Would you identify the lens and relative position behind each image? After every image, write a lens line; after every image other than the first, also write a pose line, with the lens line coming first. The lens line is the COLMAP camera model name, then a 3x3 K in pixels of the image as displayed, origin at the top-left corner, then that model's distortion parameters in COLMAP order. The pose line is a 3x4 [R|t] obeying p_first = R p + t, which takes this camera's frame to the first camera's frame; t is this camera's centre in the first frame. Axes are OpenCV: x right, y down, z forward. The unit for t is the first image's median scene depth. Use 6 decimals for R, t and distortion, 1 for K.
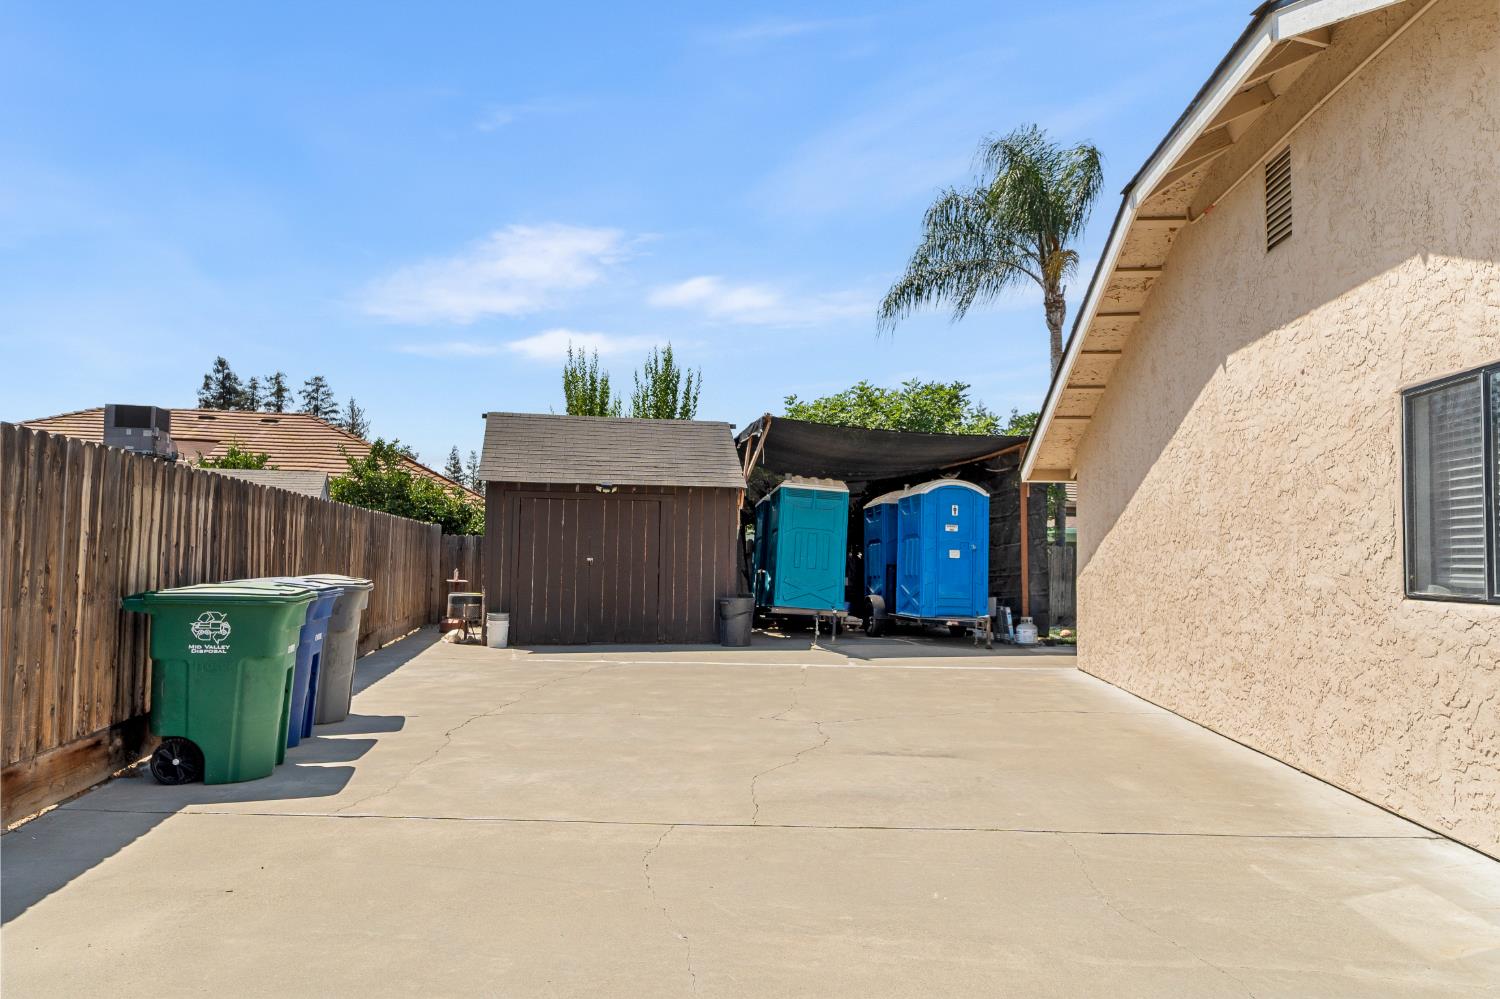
lens RADIAL K [[923.8, 0, 760.8], [0, 923.8, 500.2], [0, 0, 1]] dist [0.002783, -0.000409]
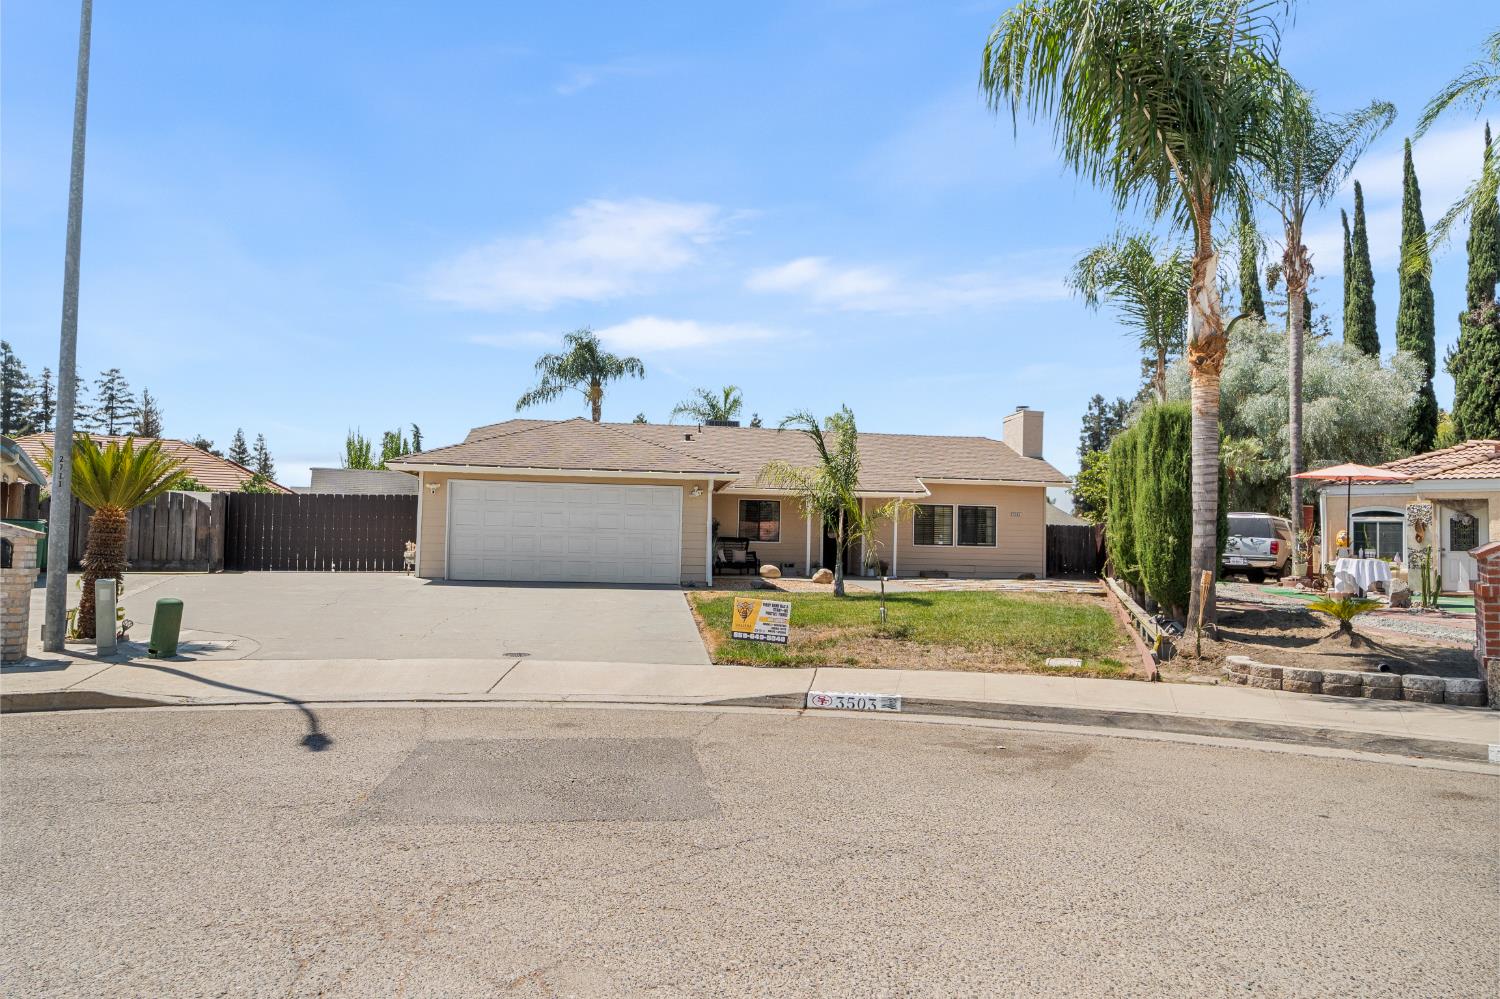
lens RADIAL K [[923.8, 0, 763.9], [0, 923.8, 495.4], [0, 0, 1]] dist [0.002783, -0.000409]
pose [[0.978533, 0.019579, 0.205160, 0.257763], [-0.021831, 0.999724, 0.008717, -0.045054], [-0.204932, -0.013009, 0.978690, -1.126382]]
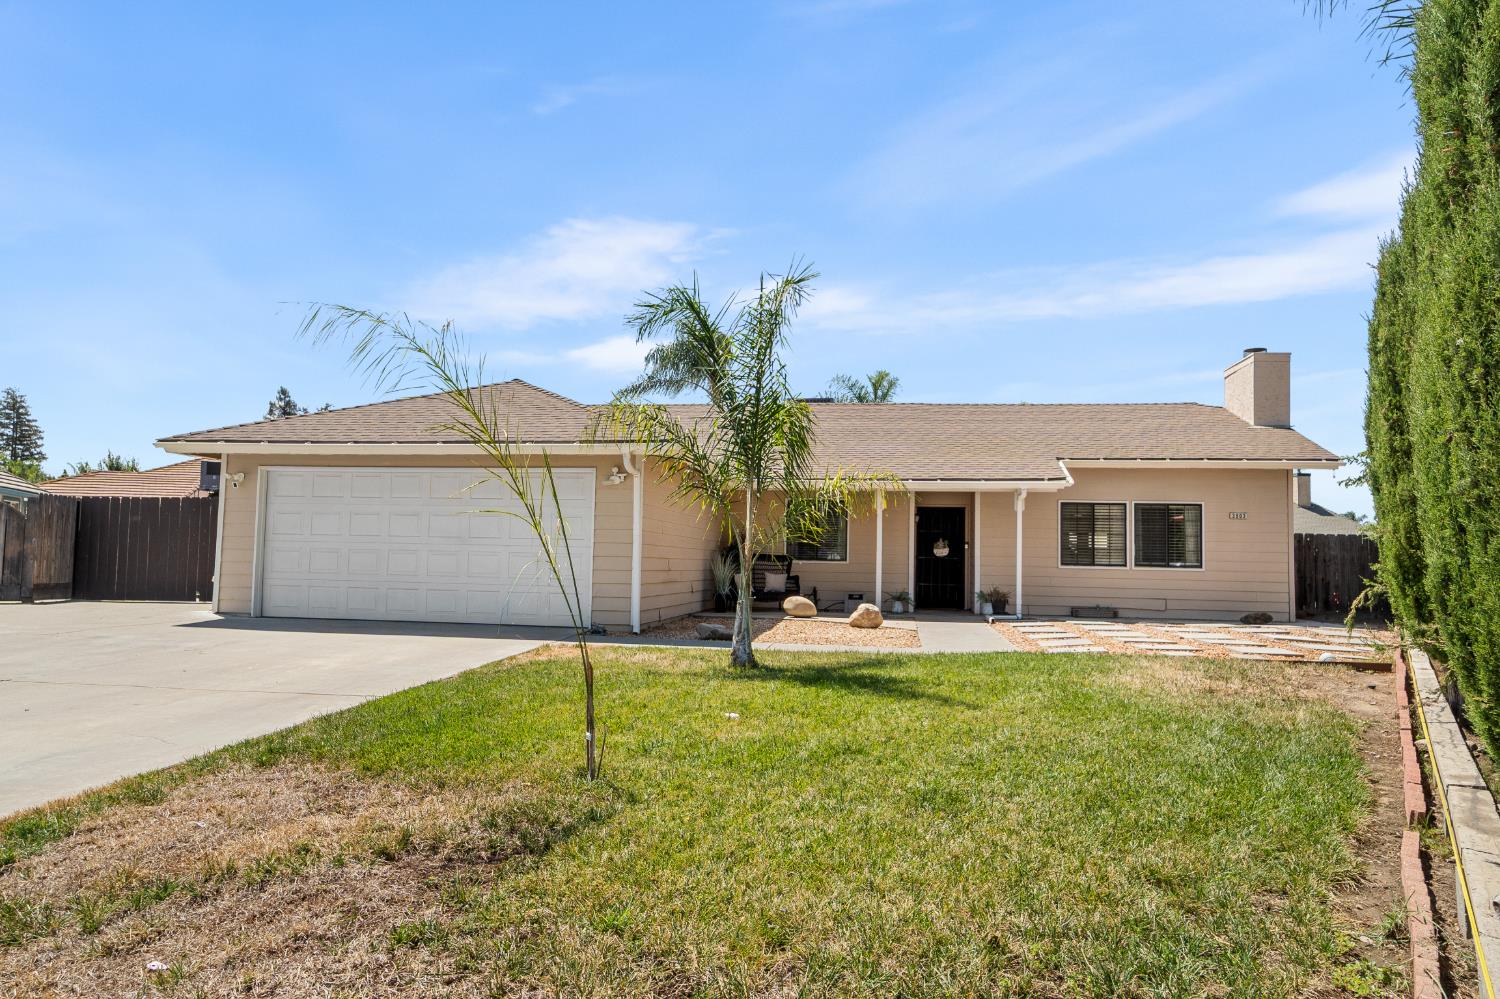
lens RADIAL K [[923.8, 0, 764.4], [0, 923.8, 503.1], [0, 0, 1]] dist [0.002783, -0.000409]
pose [[0.997618, 0.003437, -0.068893, 0.520370], [-0.004083, 0.999949, -0.009246, -0.016694], [0.068857, 0.009506, 0.997581, -0.748672]]
